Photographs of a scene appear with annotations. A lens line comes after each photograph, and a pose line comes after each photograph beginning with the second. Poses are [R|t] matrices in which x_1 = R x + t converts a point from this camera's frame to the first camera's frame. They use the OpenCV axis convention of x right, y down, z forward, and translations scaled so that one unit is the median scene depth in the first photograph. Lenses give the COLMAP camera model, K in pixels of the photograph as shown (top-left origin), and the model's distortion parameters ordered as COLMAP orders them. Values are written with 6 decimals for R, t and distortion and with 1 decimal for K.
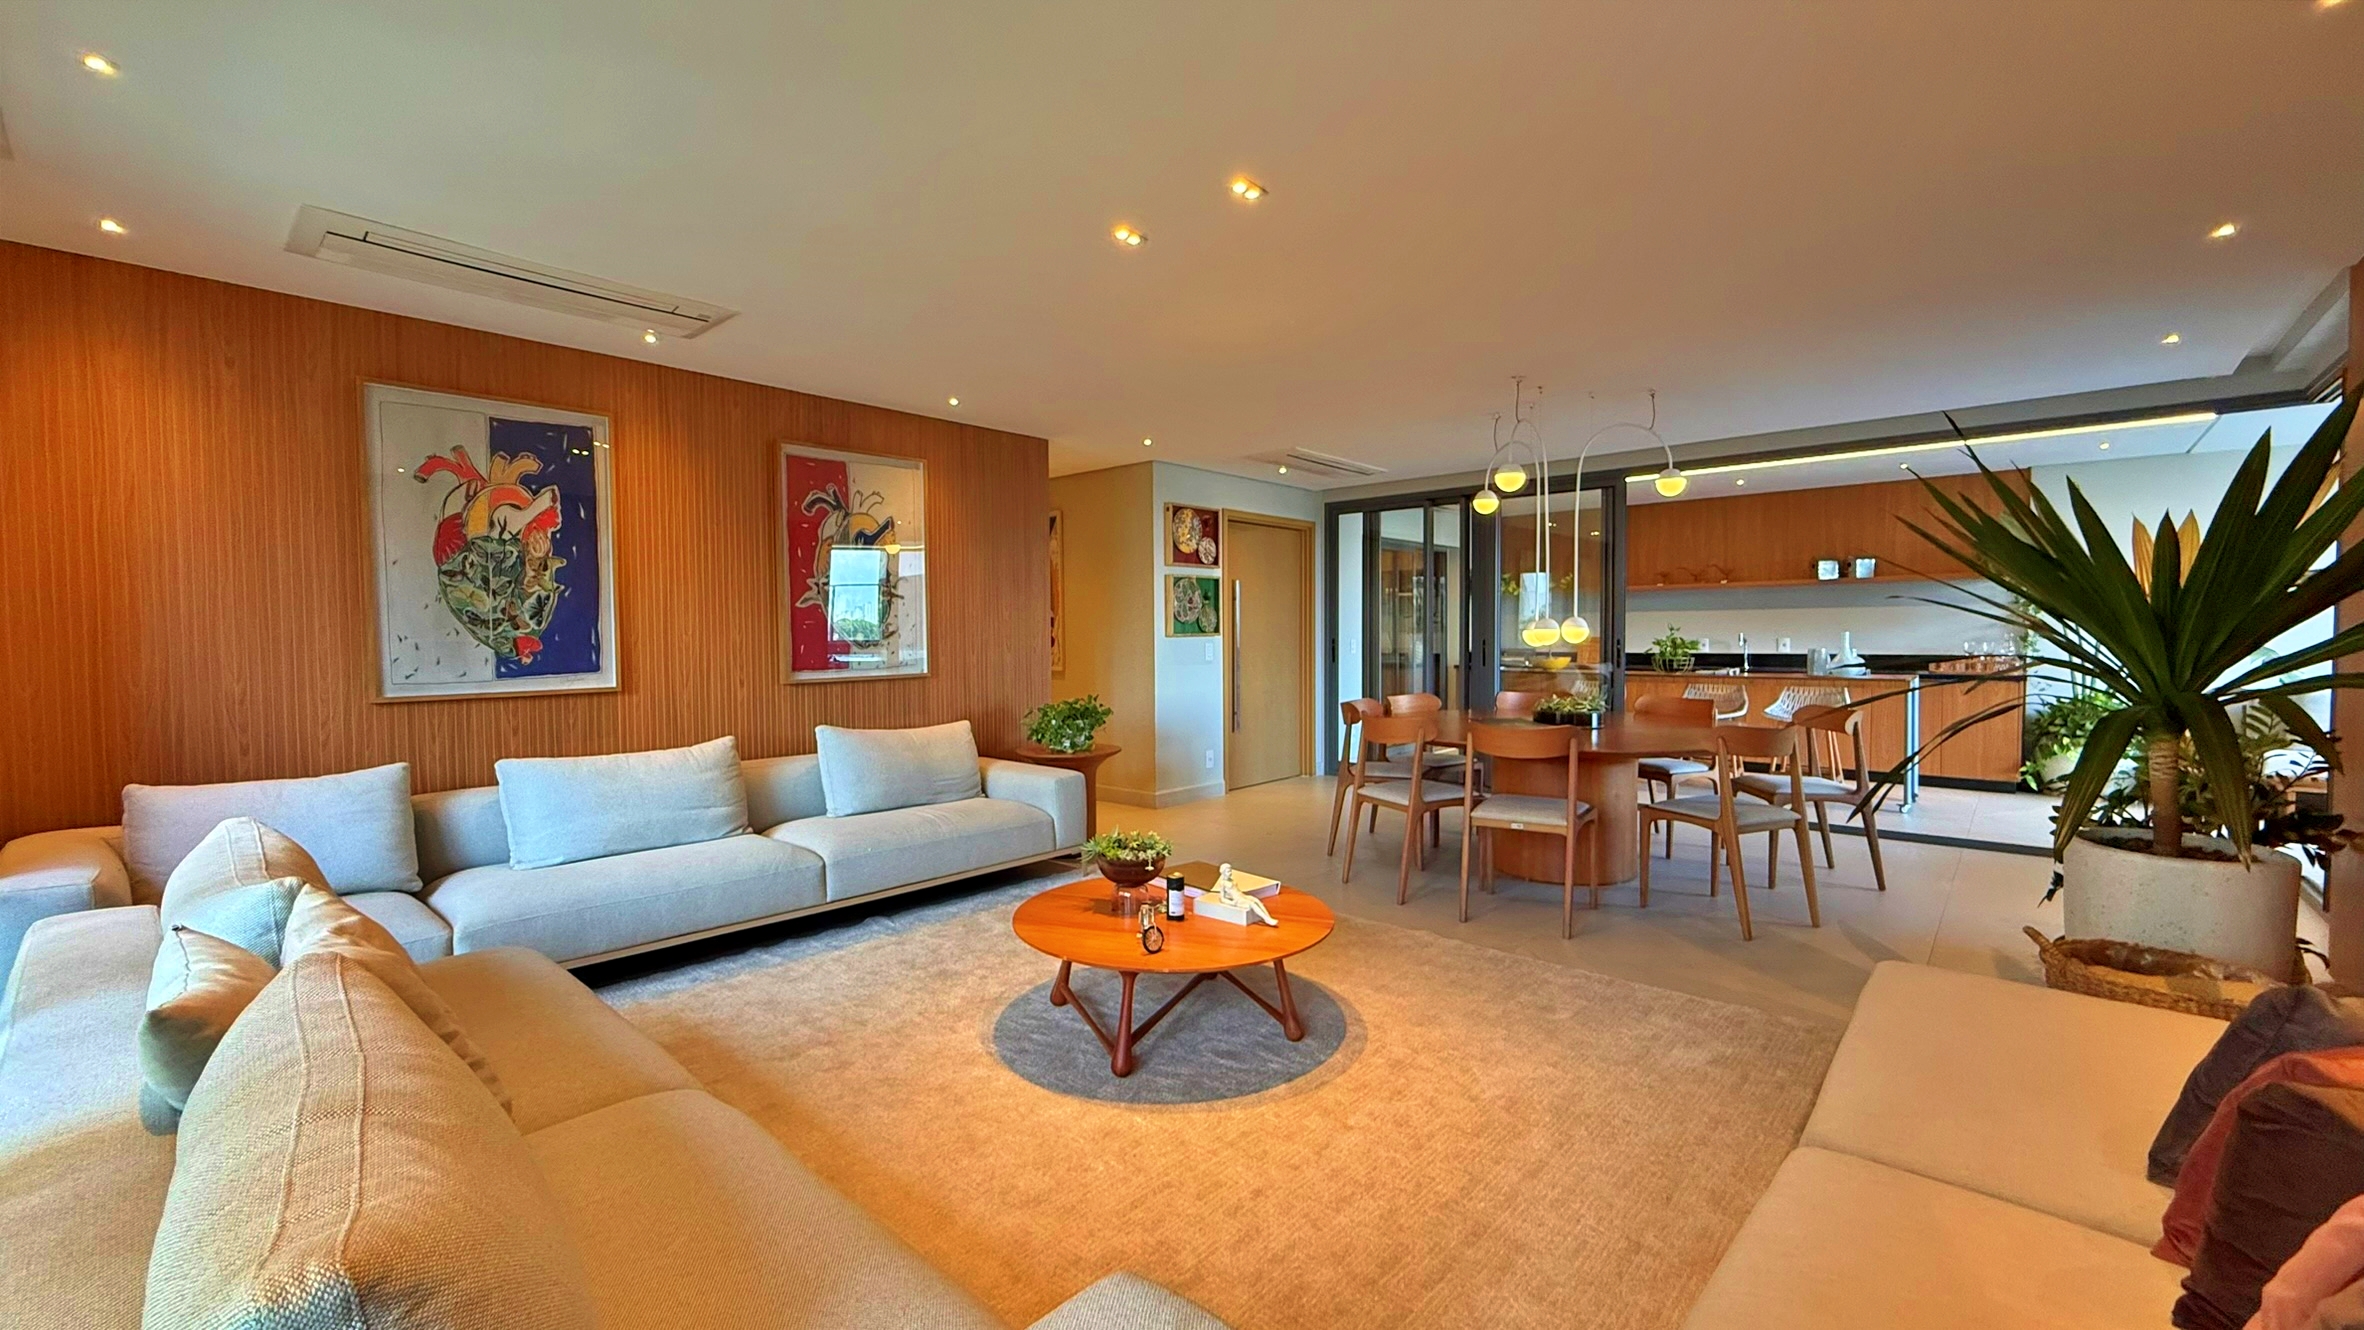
lens RADIAL K [[940.8, 0, 1178.5], [0, 940.8, 673.2], [0, 0, 1]] dist [0.000813, -0.000625]
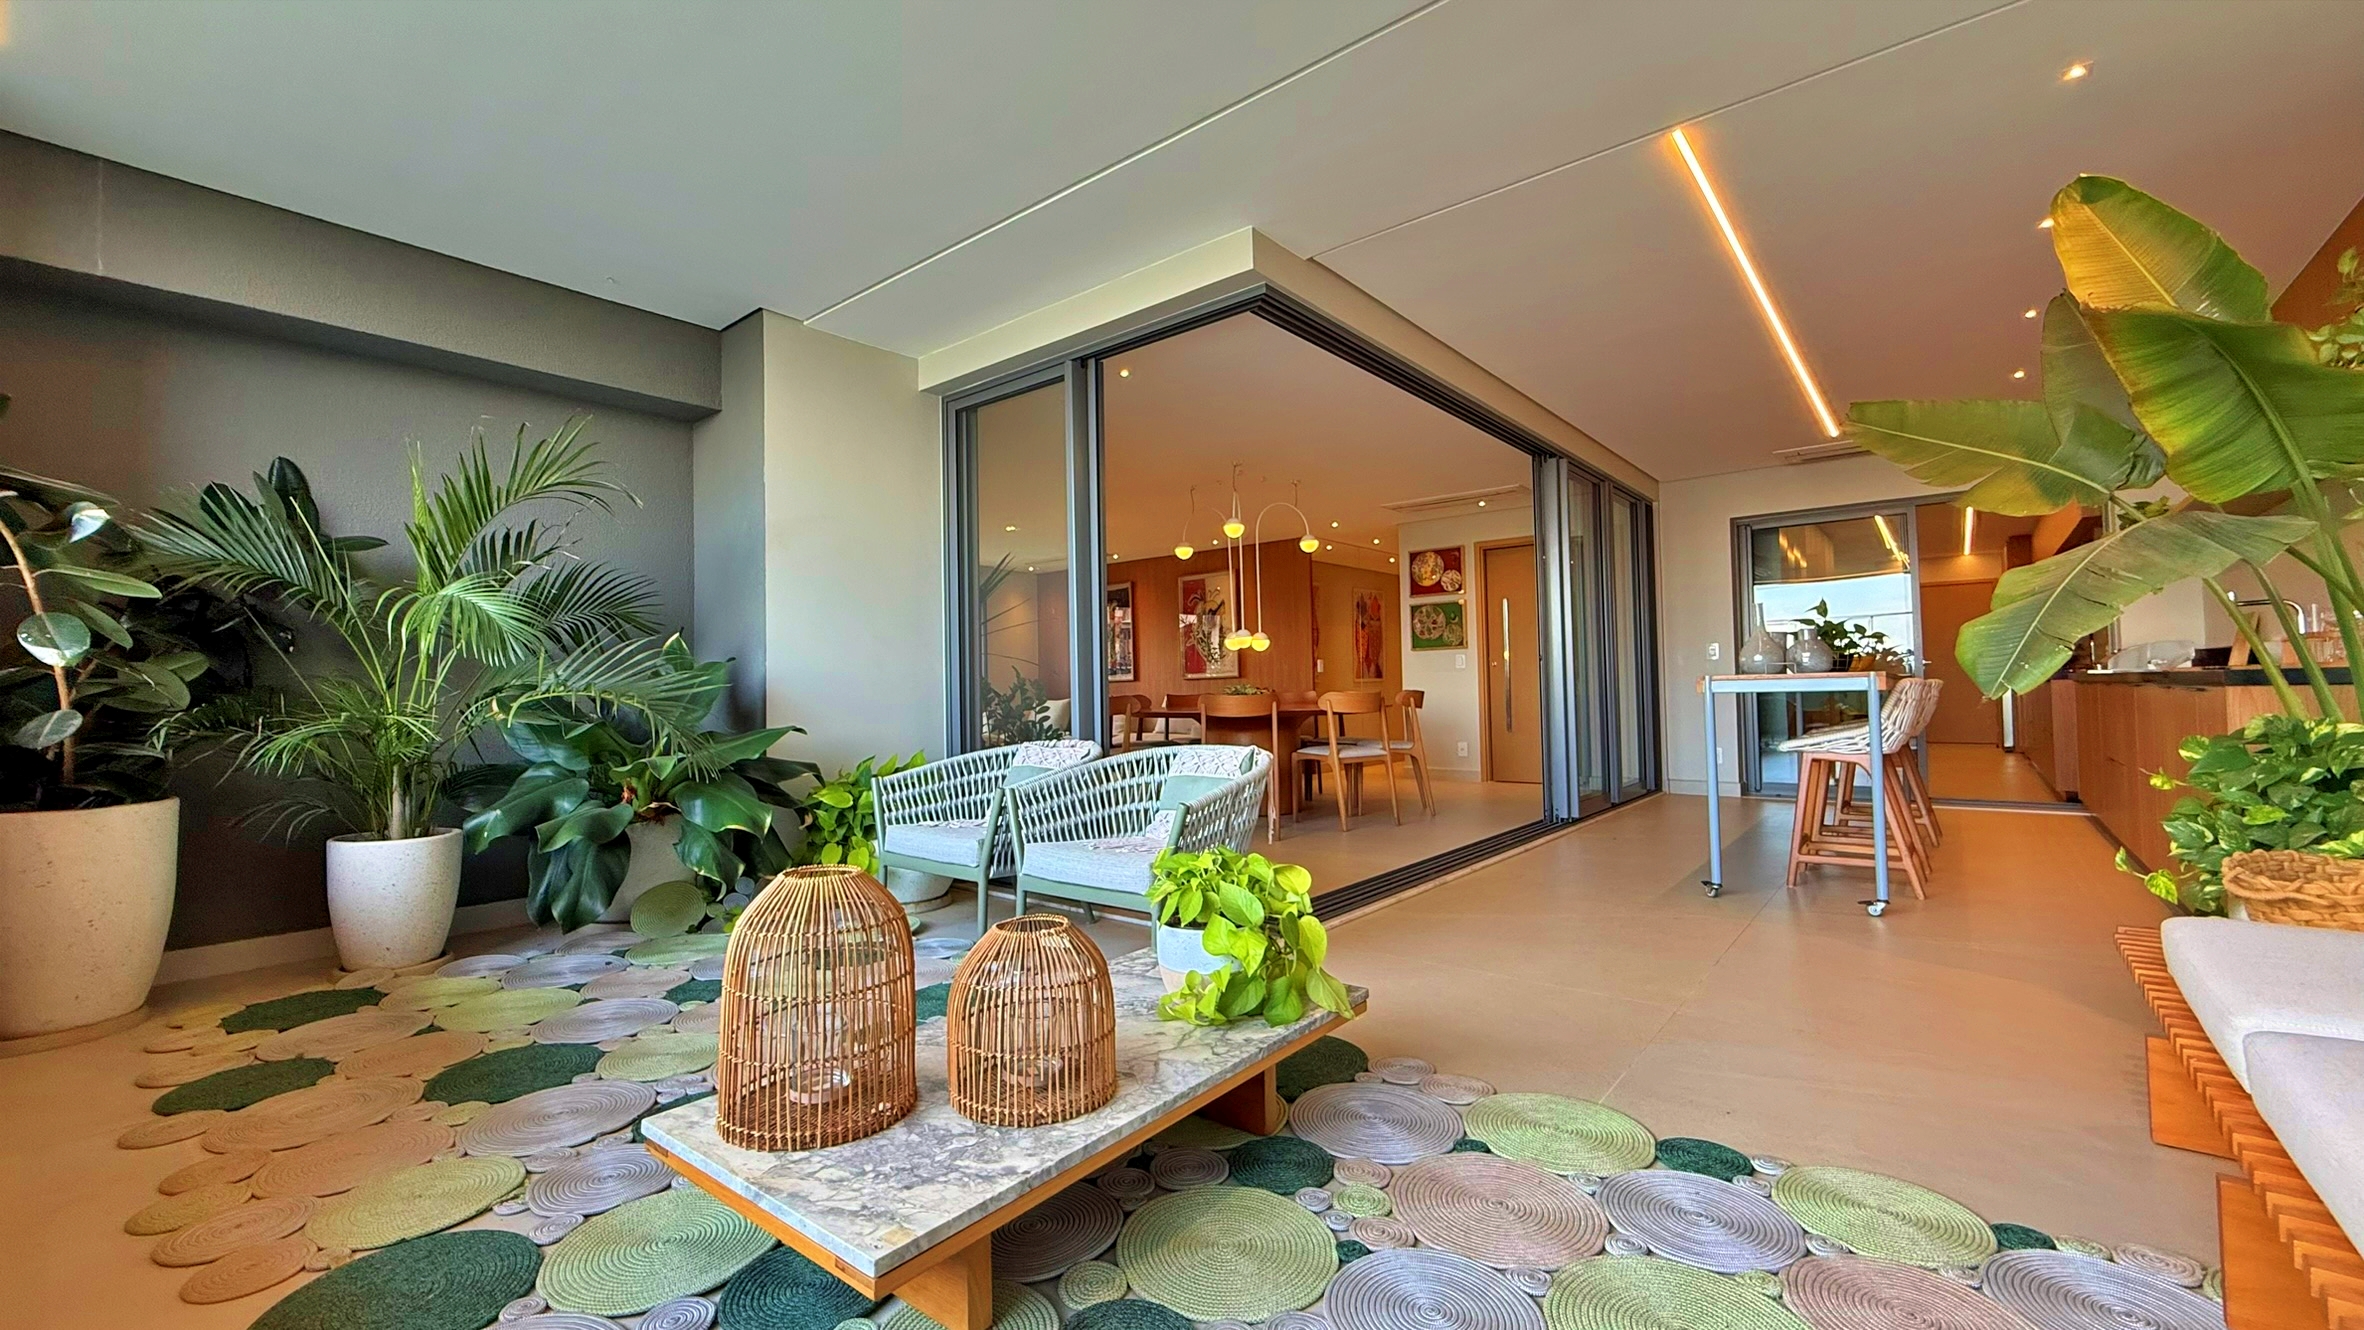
lens RADIAL K [[940.8, 0, 1175.0], [0, 940.8, 657.5], [0, 0, 1]] dist [0.000813, -0.000625]
pose [[0.083367, -0.026649, -0.996163, 1.260074], [-0.012065, 0.999542, -0.027749, 0.010414], [0.996446, 0.014332, 0.083007, 0.545604]]
